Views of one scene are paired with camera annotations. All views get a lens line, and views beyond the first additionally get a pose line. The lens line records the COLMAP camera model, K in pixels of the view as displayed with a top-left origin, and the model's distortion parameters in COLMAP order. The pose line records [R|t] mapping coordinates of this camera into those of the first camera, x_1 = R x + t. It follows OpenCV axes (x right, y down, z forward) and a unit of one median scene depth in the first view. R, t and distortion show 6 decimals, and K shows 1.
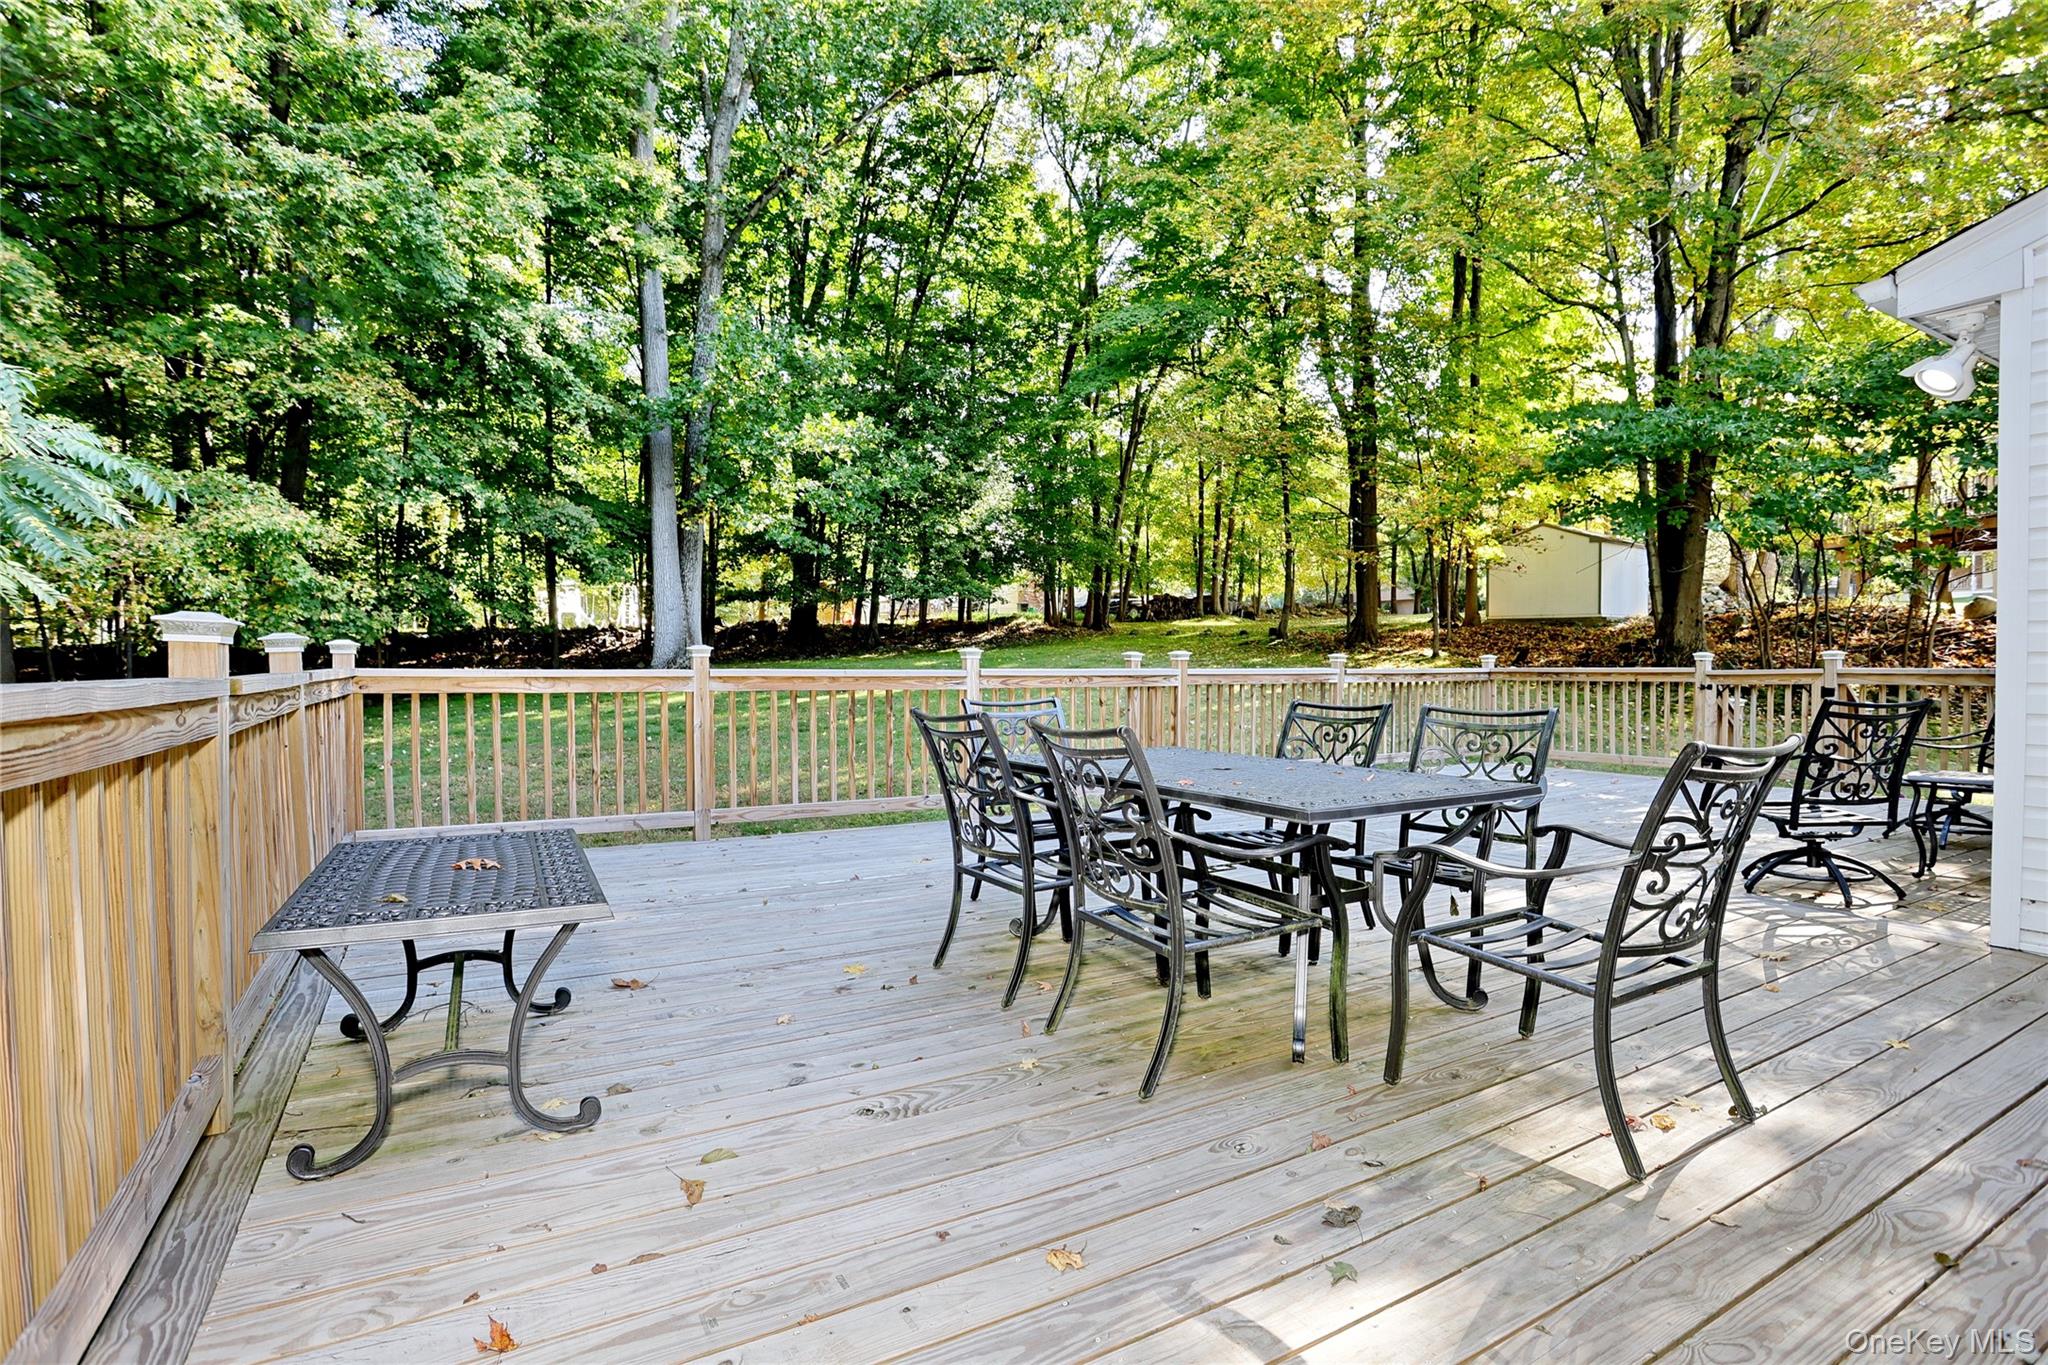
lens RADIAL K [[1015.4, 0, 1024.0], [0, 1015.4, 682.5], [0, 0, 1]] dist [-0.015304, 0.000500]
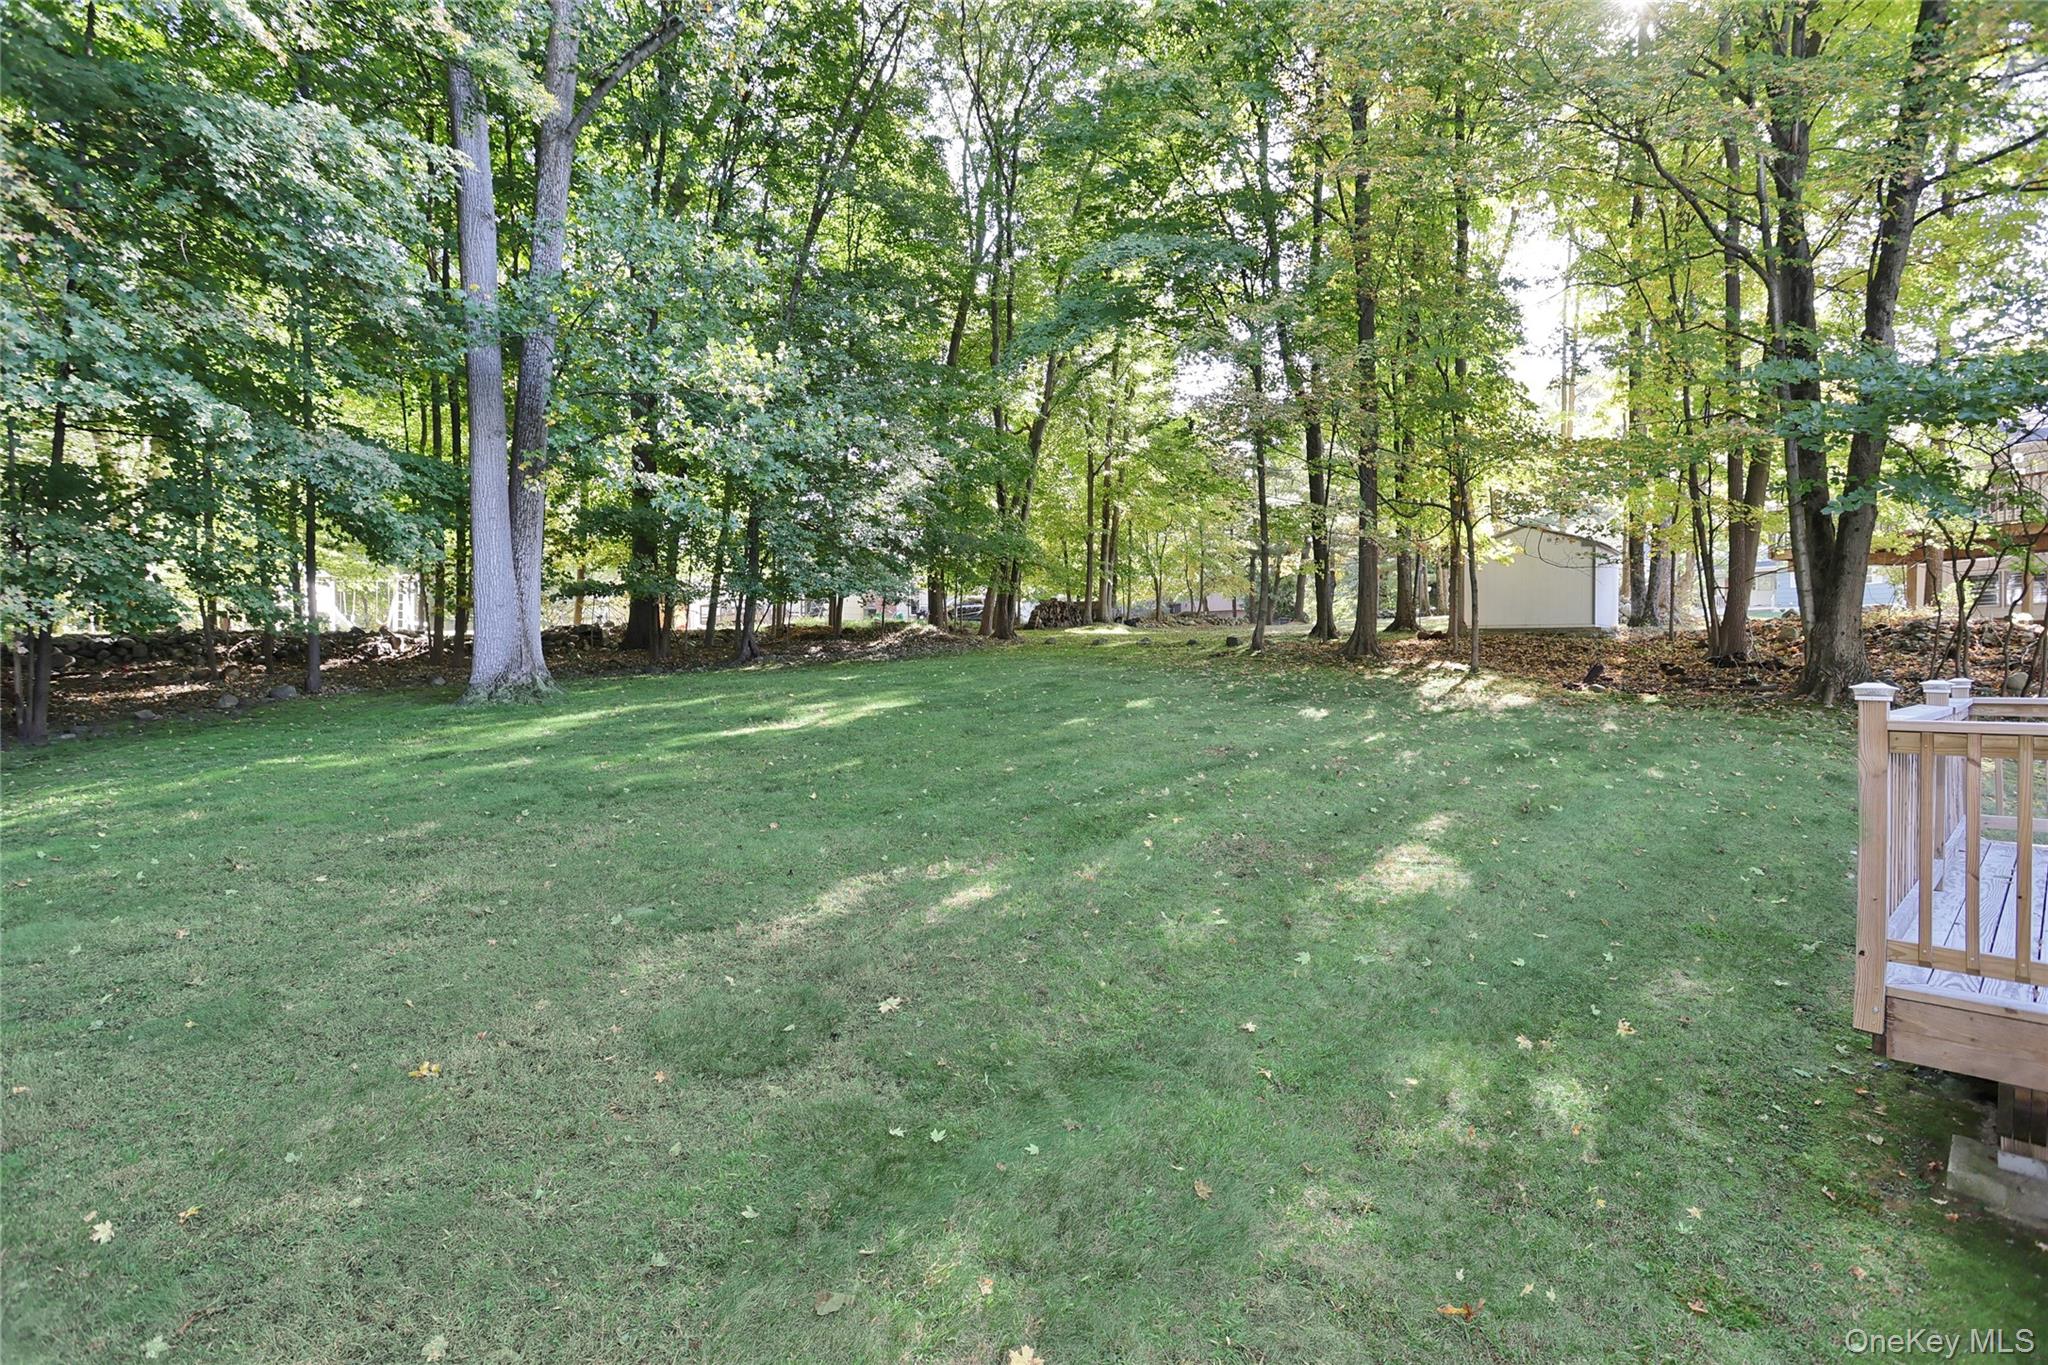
lens RADIAL K [[1015.4, 0, 1024.0], [0, 1015.4, 682.5], [0, 0, 1]] dist [-0.015304, 0.000500]
pose [[0.980546, -0.002005, 0.196279, -0.106213], [0.003560, 0.999965, -0.007568, -0.009128], [-0.196257, 0.008120, 0.980519, 0.192769]]
